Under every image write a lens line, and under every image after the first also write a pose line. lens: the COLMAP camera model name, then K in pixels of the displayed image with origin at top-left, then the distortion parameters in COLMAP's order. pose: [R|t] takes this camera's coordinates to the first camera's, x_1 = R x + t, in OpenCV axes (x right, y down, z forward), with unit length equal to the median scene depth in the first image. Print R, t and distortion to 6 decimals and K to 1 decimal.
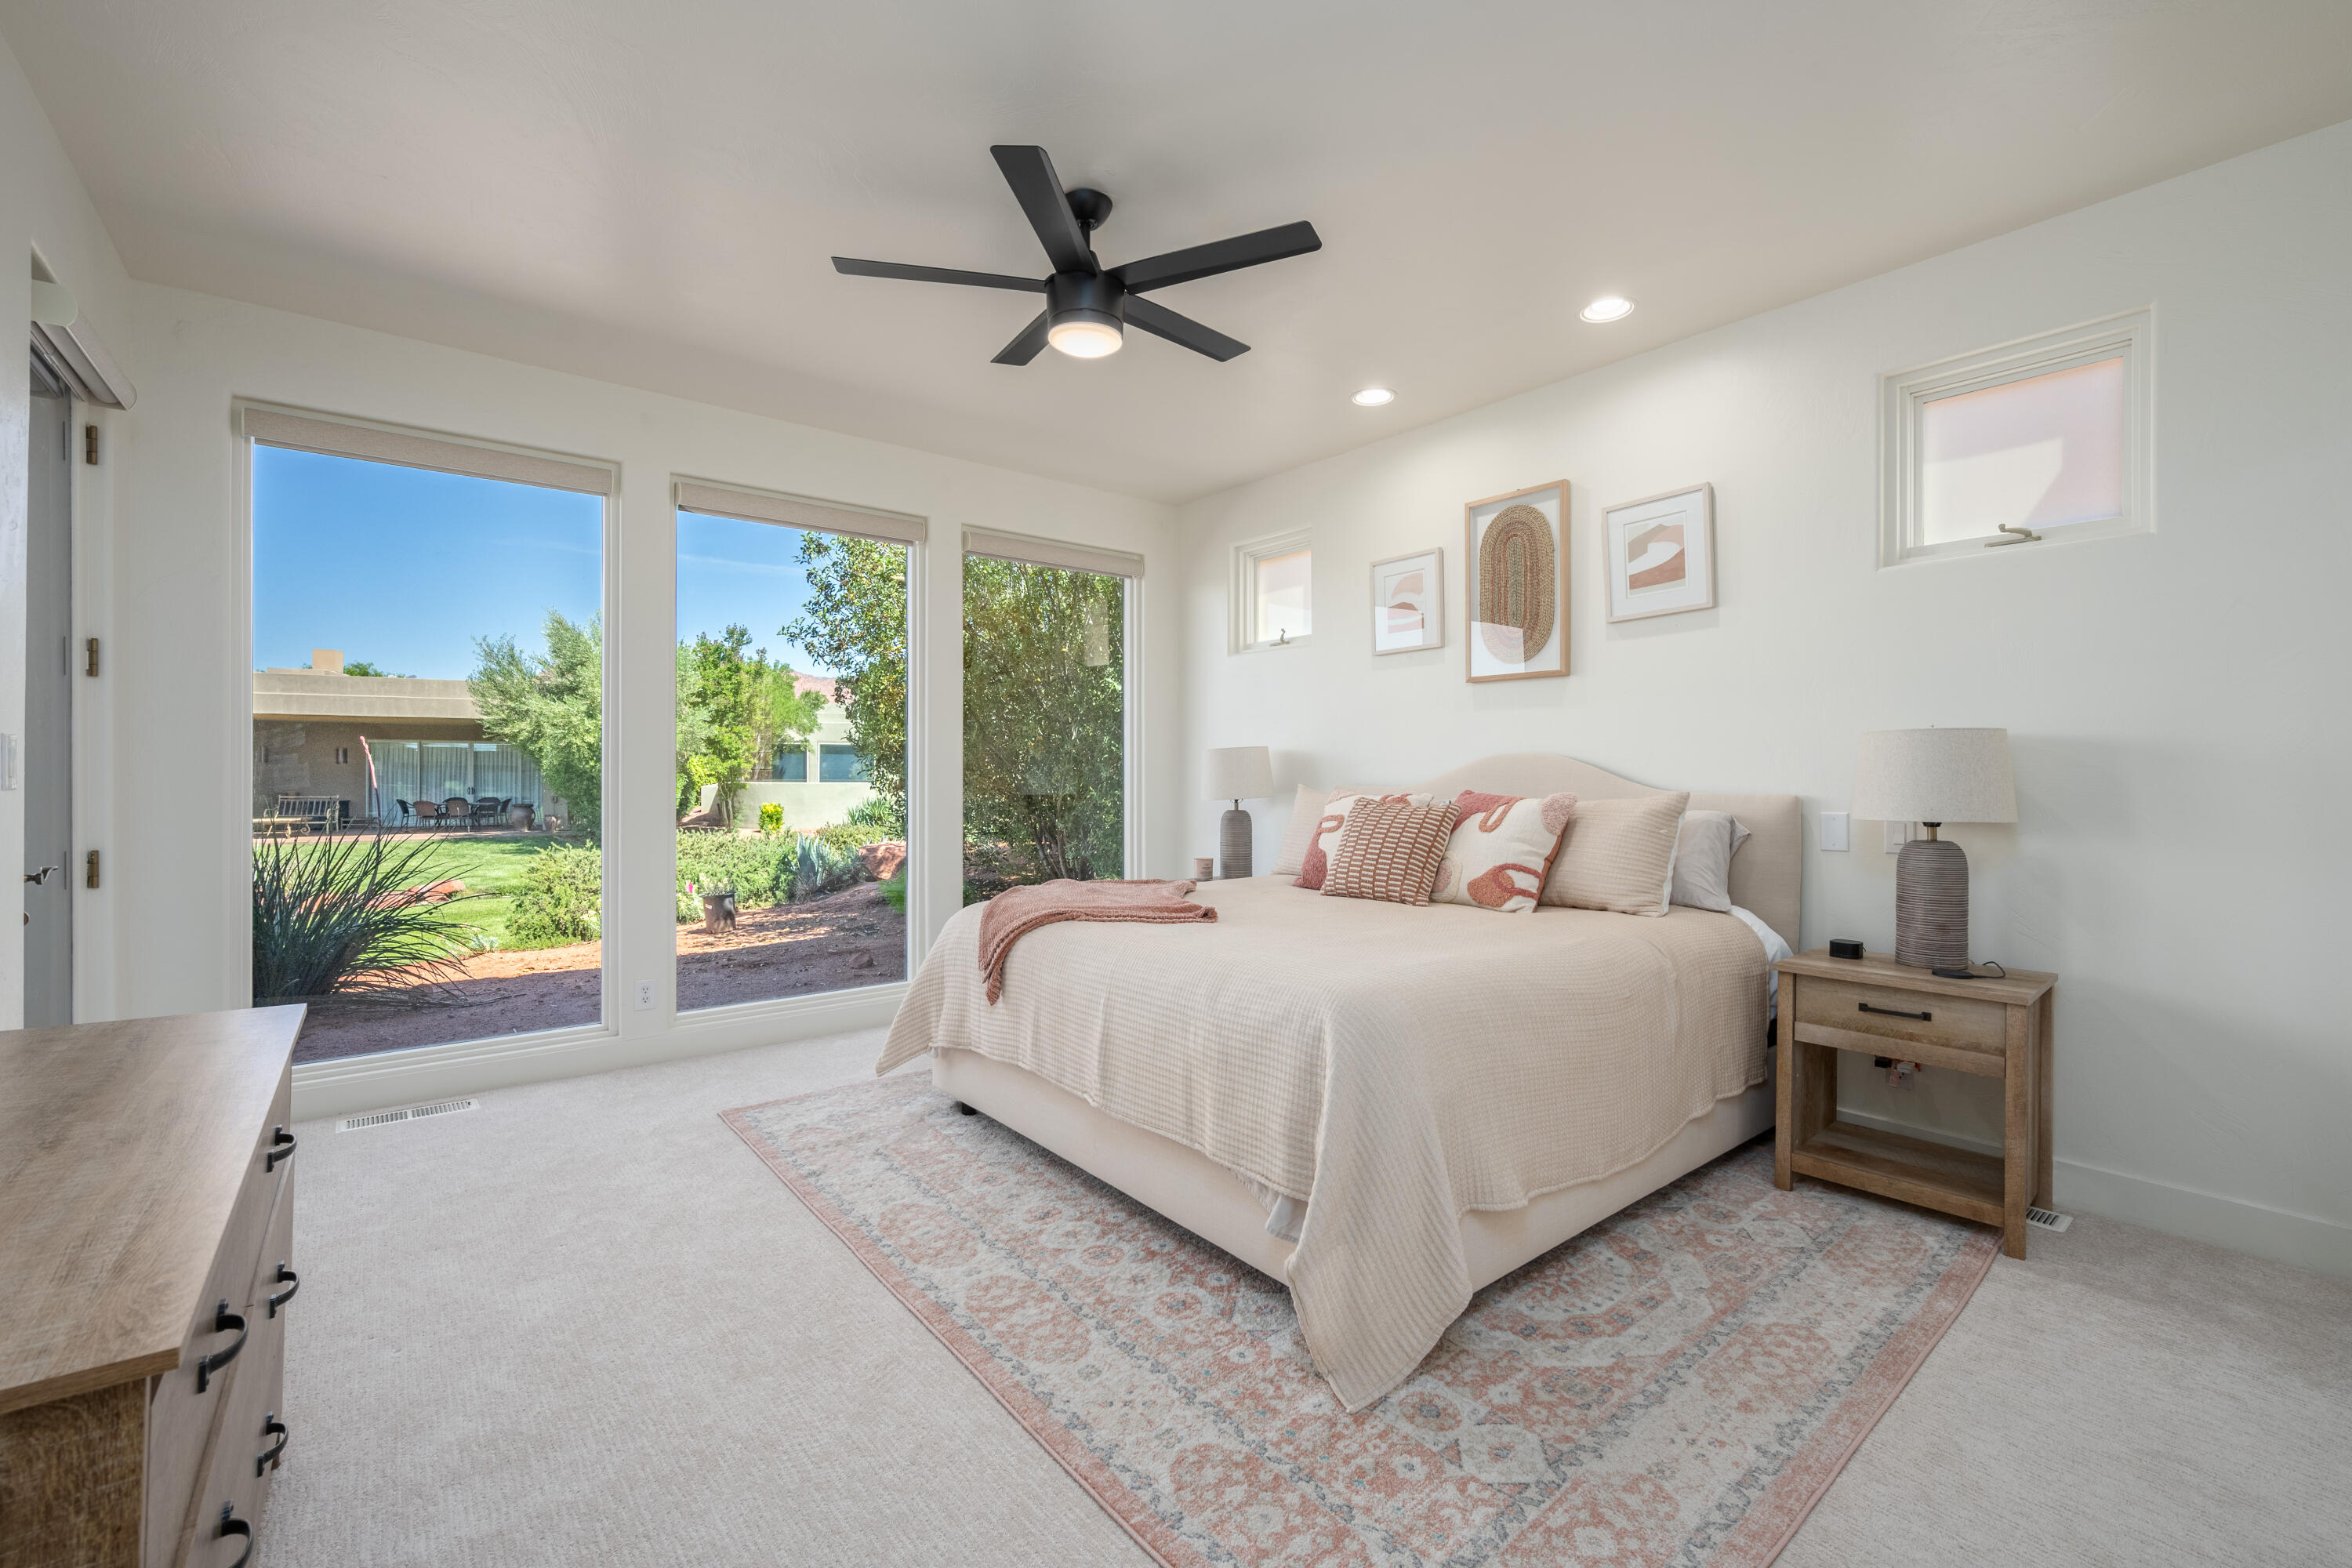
lens RADIAL K [[967.2, 0, 1176.0], [0, 967.2, 784.0], [0, 0, 1]] dist [0.001444, 0.000229]
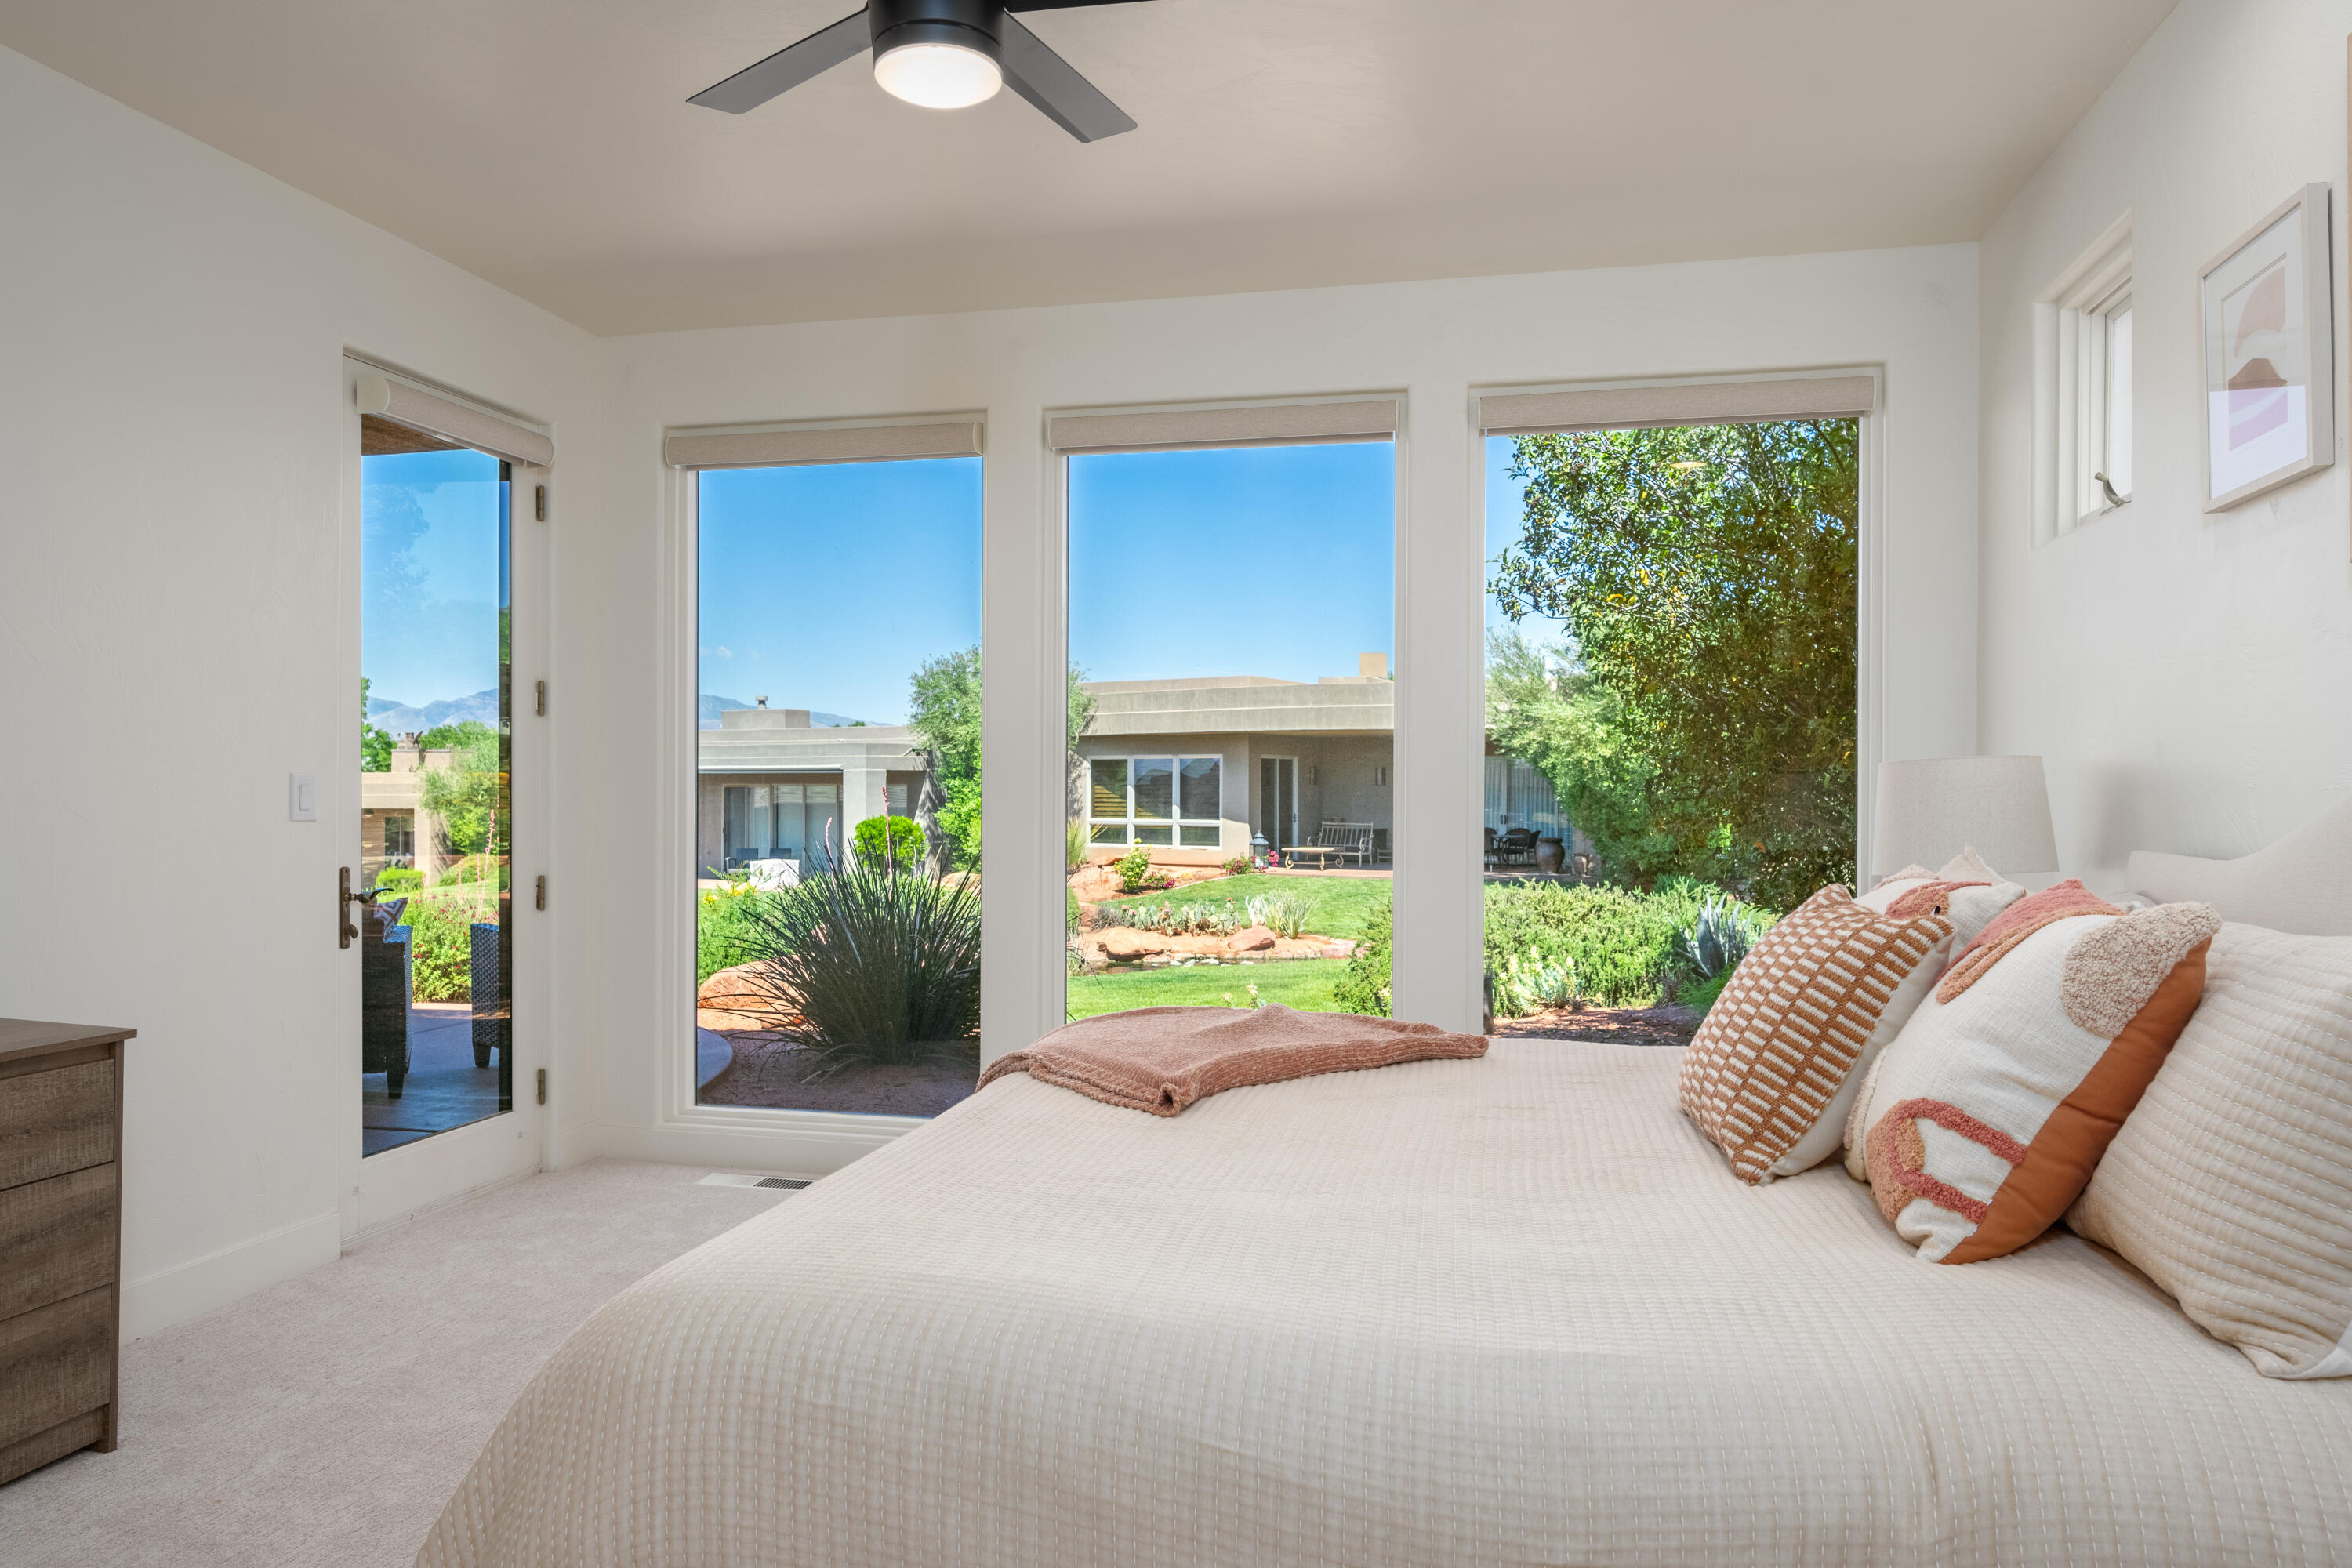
lens RADIAL K [[1489.8, 0, 1176.0], [0, 1489.8, 784.0], [0, 0, 1]] dist [-0.019983, -0.001777]
pose [[0.619909, -0.001406, -0.784672, 0.324699], [-0.014871, 0.999798, -0.013540, -0.009573], [0.784533, 0.020062, 0.619763, 0.260582]]
